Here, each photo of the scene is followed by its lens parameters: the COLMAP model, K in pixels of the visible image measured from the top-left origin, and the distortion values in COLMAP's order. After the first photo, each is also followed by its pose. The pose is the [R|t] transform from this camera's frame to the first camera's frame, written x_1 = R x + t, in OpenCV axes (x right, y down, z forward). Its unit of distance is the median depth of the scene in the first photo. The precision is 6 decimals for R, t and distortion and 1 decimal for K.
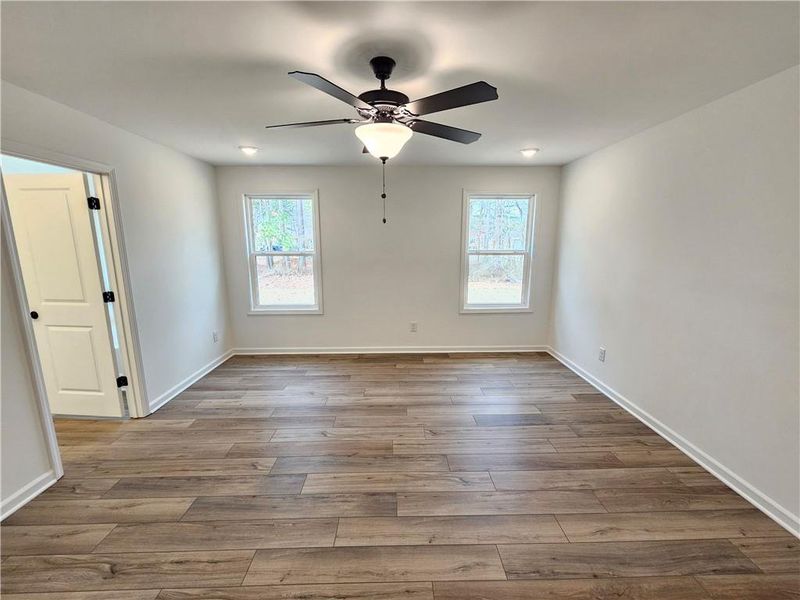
lens RADIAL K [[331.1, 0, 401.2], [0, 331.1, 300.7], [0, 0, 1]] dist [-0.000638, -0.000100]
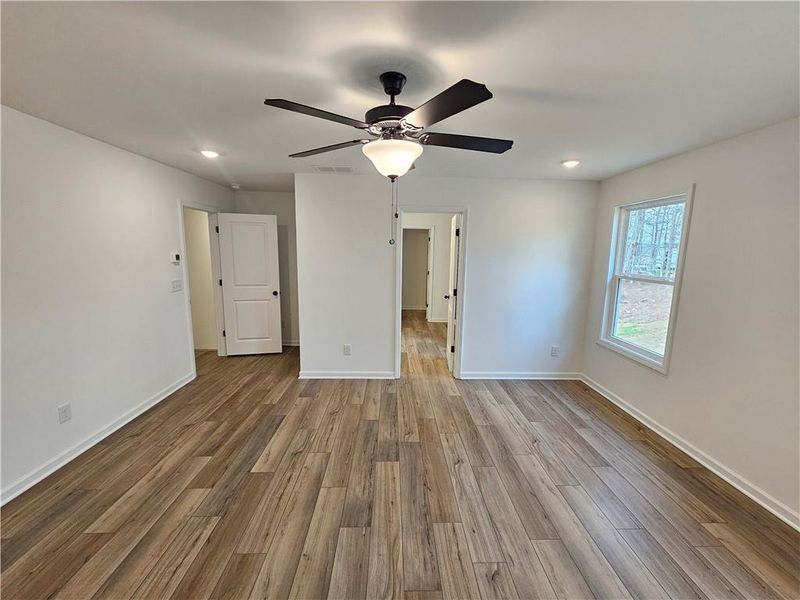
lens RADIAL K [[331.1, 0, 401.3], [0, 331.1, 298.9], [0, 0, 1]] dist [-0.000638, -0.000100]
pose [[-0.002067, 0.149357, -0.988781, 0.701067], [-0.200532, 0.968636, 0.146733, -0.172084], [0.979685, 0.198585, 0.027948, 0.799039]]
